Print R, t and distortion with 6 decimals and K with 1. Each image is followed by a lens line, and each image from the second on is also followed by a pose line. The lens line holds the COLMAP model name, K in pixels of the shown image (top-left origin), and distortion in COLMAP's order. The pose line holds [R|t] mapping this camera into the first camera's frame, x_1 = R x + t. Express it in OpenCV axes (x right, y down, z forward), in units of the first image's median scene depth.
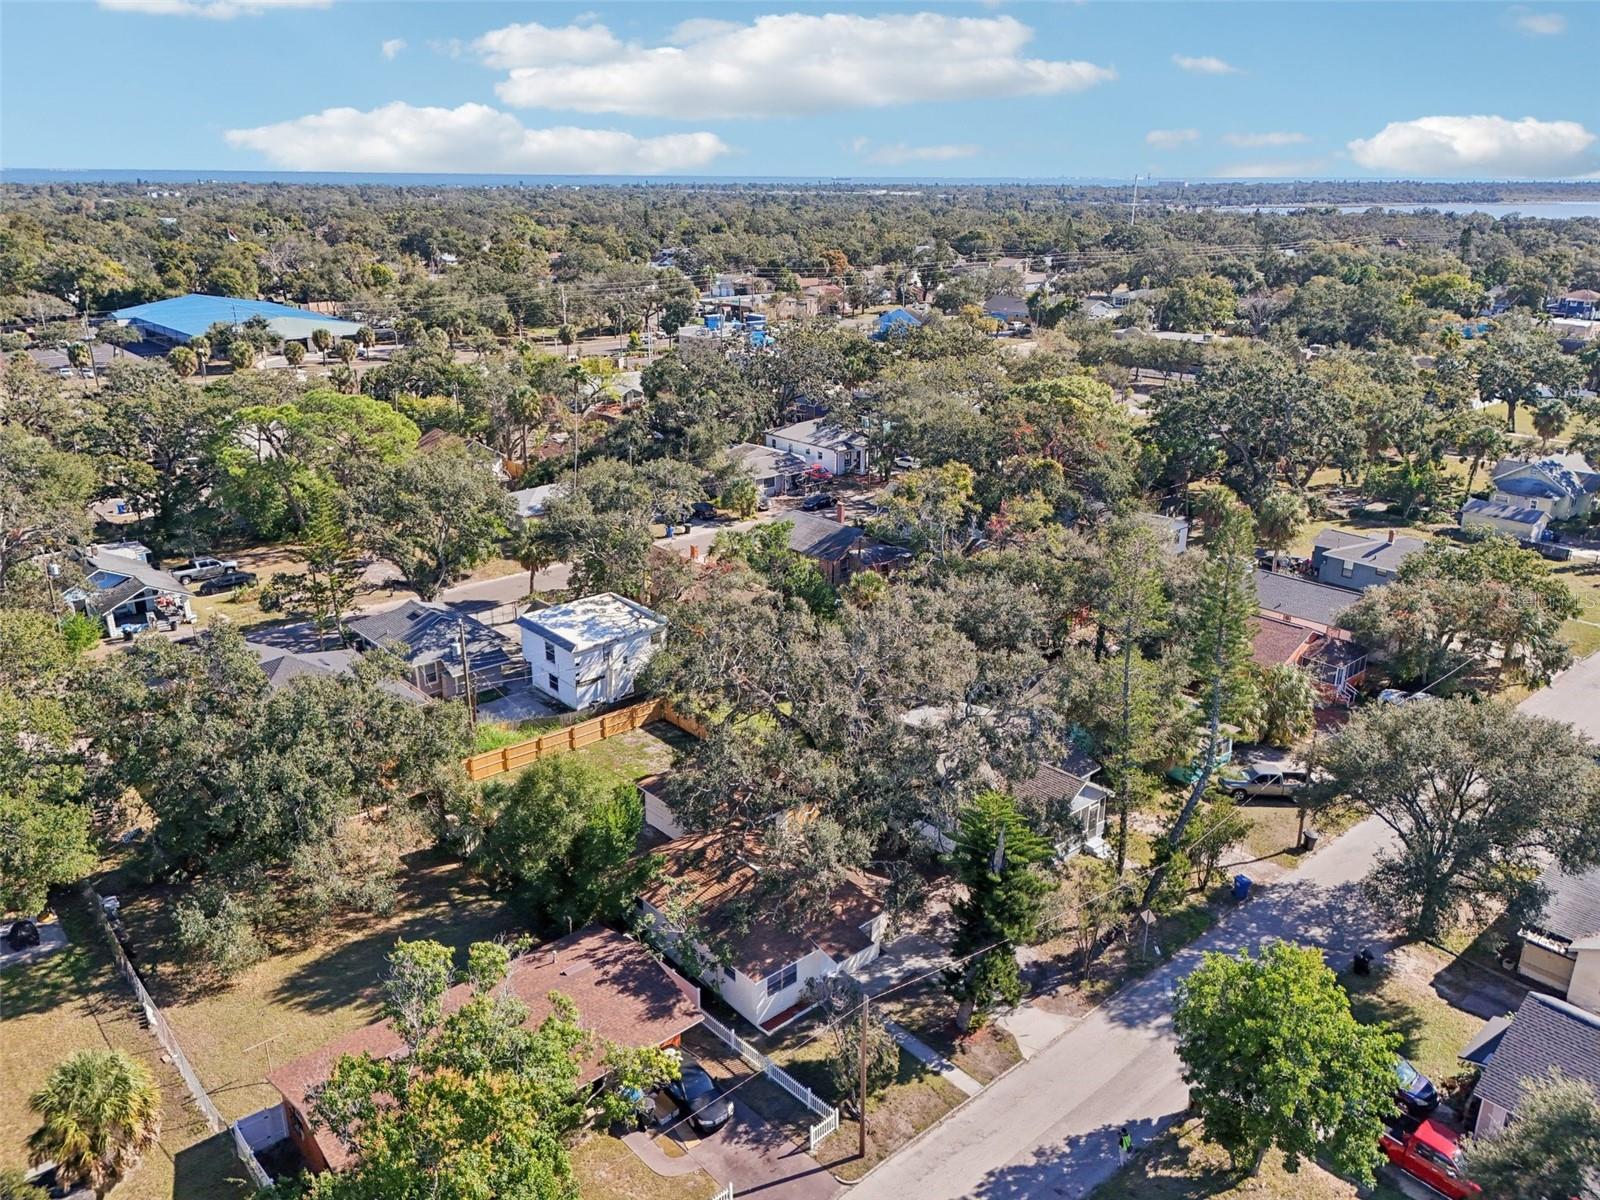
lens RADIAL K [[1195.1, 0, 806.5], [0, 1195.1, 601.2], [0, 0, 1]] dist [0.038813, -0.015252]
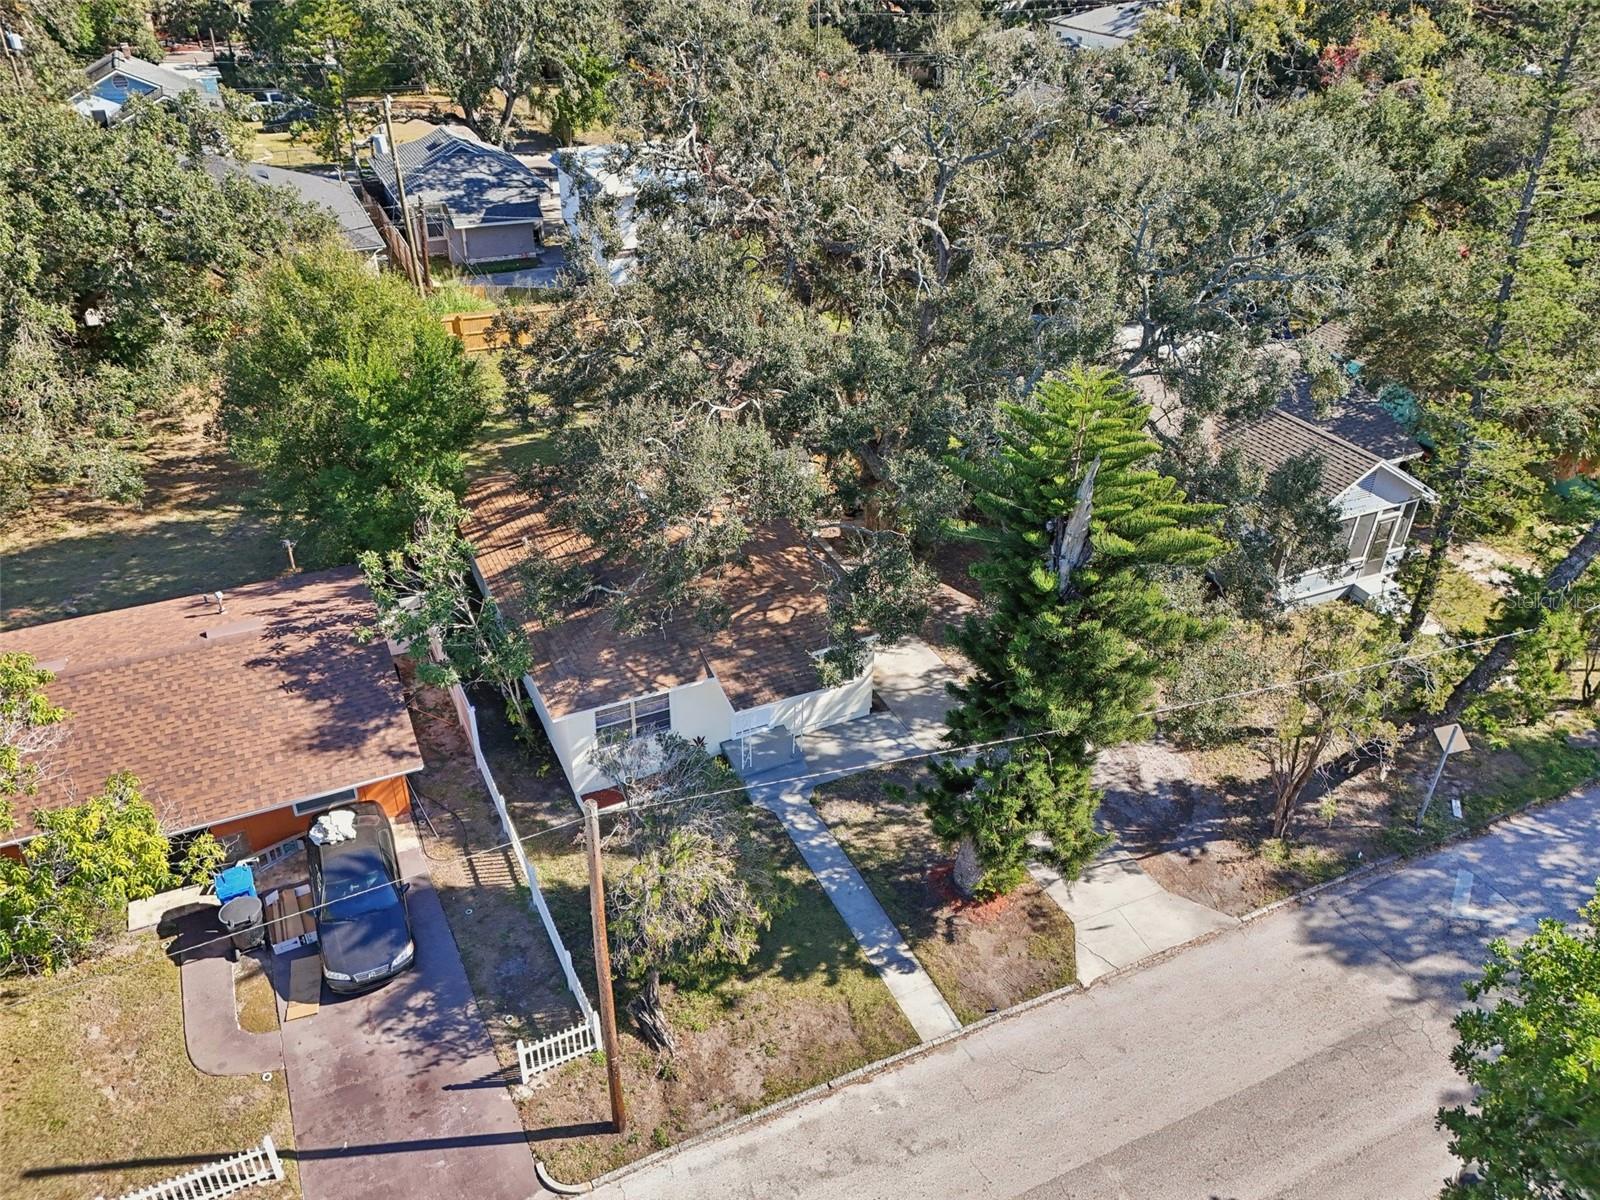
lens RADIAL K [[1195.1, 0, 796.8], [0, 1195.1, 586.4], [0, 0, 1]] dist [0.038813, -0.015252]
pose [[0.957233, 0.156541, -0.243310, 0.156796], [-0.101453, 0.969196, 0.224426, 0.135719], [0.270947, -0.190144, 0.943628, 0.538252]]
